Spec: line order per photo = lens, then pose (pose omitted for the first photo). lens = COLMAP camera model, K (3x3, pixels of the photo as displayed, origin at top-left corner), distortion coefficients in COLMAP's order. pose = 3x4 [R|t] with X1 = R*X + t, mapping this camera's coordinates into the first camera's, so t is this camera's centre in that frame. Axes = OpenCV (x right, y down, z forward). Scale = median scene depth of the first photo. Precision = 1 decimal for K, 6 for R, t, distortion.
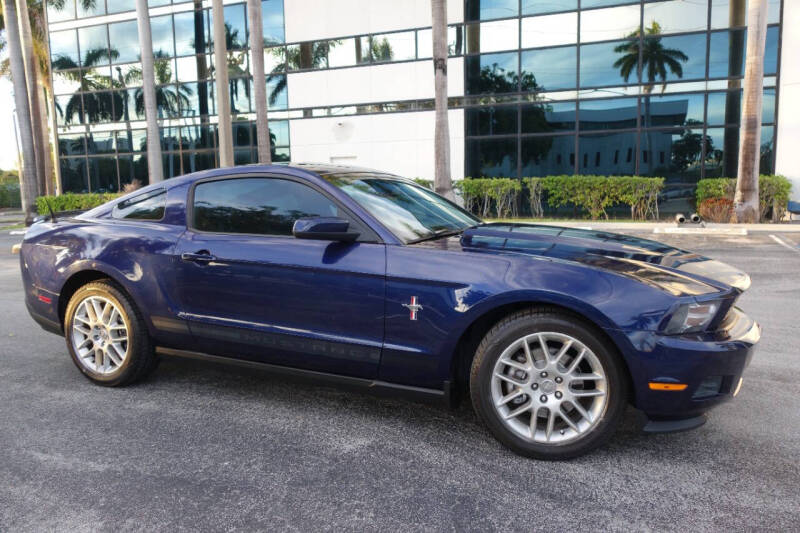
lens RADIAL K [[628.8, 0, 398.5], [0, 628.8, 266.1], [0, 0, 1]] dist [0.008392, -0.008975]
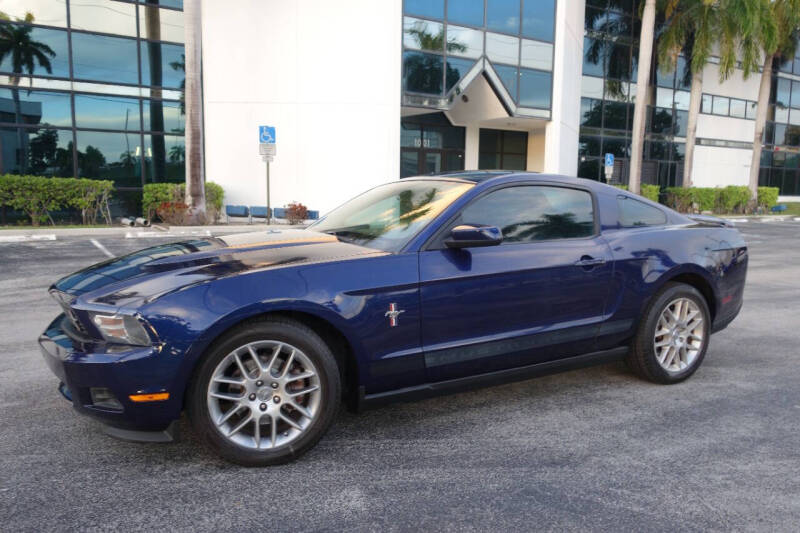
lens RADIAL K [[628.8, 0, 401.1], [0, 628.8, 270.4], [0, 0, 1]] dist [0.008392, -0.008975]
pose [[0.574599, -0.082319, 0.814285, -0.134174], [0.079793, 0.995824, 0.044366, -0.010867], [-0.814536, 0.039481, 0.578768, 0.084911]]
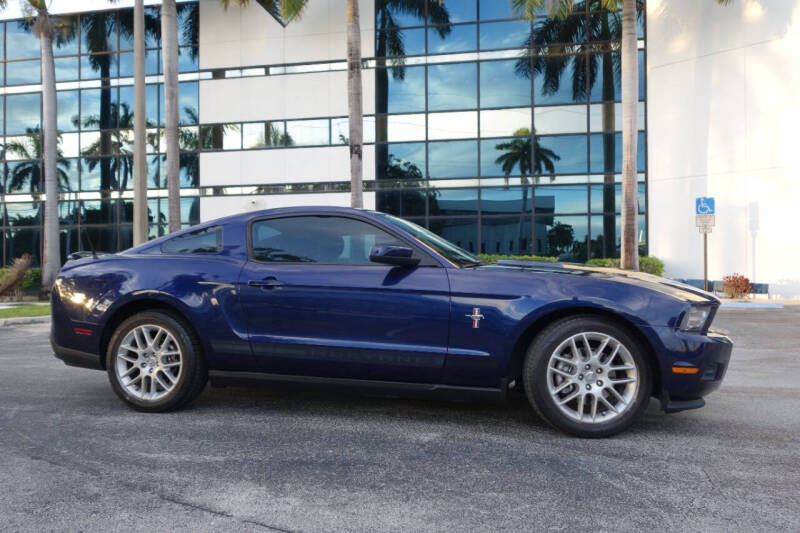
lens RADIAL K [[628.8, 0, 397.5], [0, 628.8, 265.0], [0, 0, 1]] dist [0.008392, -0.008975]
pose [[0.982935, 0.014827, 0.183354, -0.065767], [0.010855, 0.990334, -0.138278, 0.024926], [-0.183632, 0.137908, 0.973273, -0.030403]]
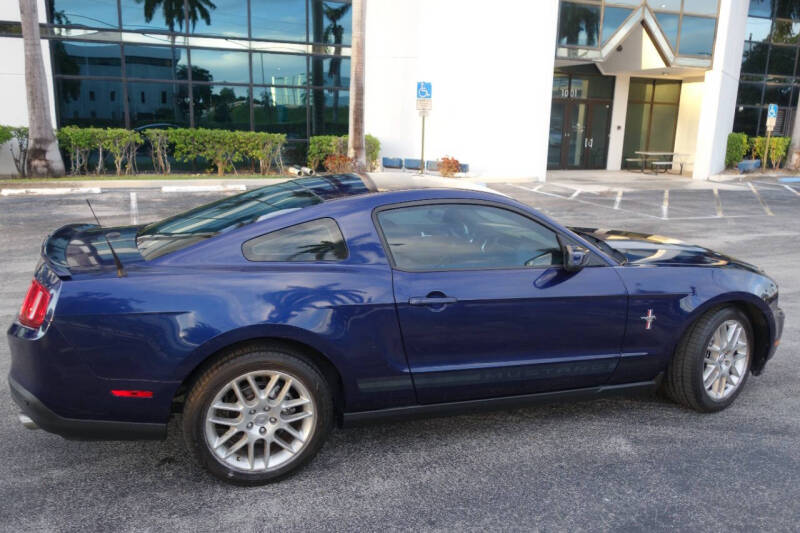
lens RADIAL K [[628.8, 0, 402.2], [0, 628.8, 266.7], [0, 0, 1]] dist [0.008392, -0.008975]
pose [[0.715499, -0.123014, 0.687698, -0.212024], [0.053953, 0.991165, 0.121164, -0.038175], [-0.696528, -0.049589, 0.715814, 0.090756]]
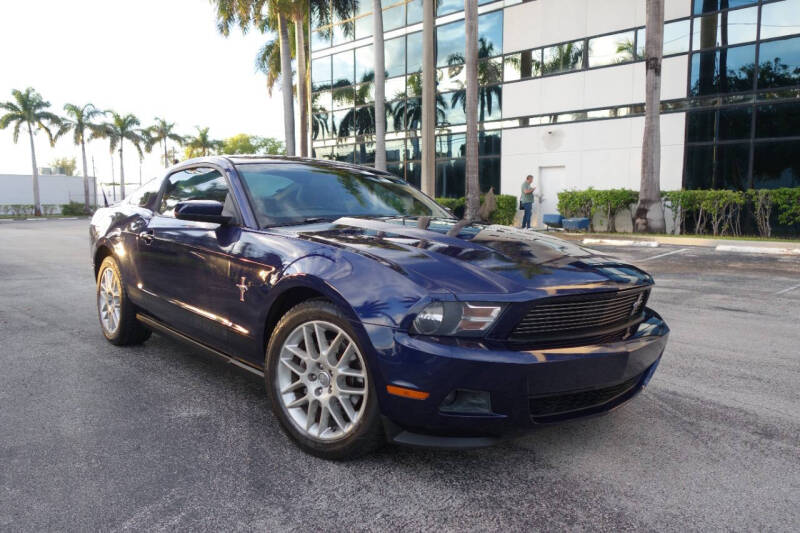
lens RADIAL K [[628.8, 0, 400.3], [0, 628.8, 263.1], [0, 0, 1]] dist [0.008392, -0.008975]
pose [[0.916107, 0.061527, -0.396184, 0.126049], [-0.071451, 0.997391, -0.010325, 0.003244], [0.394515, 0.037766, 0.918113, 0.029783]]
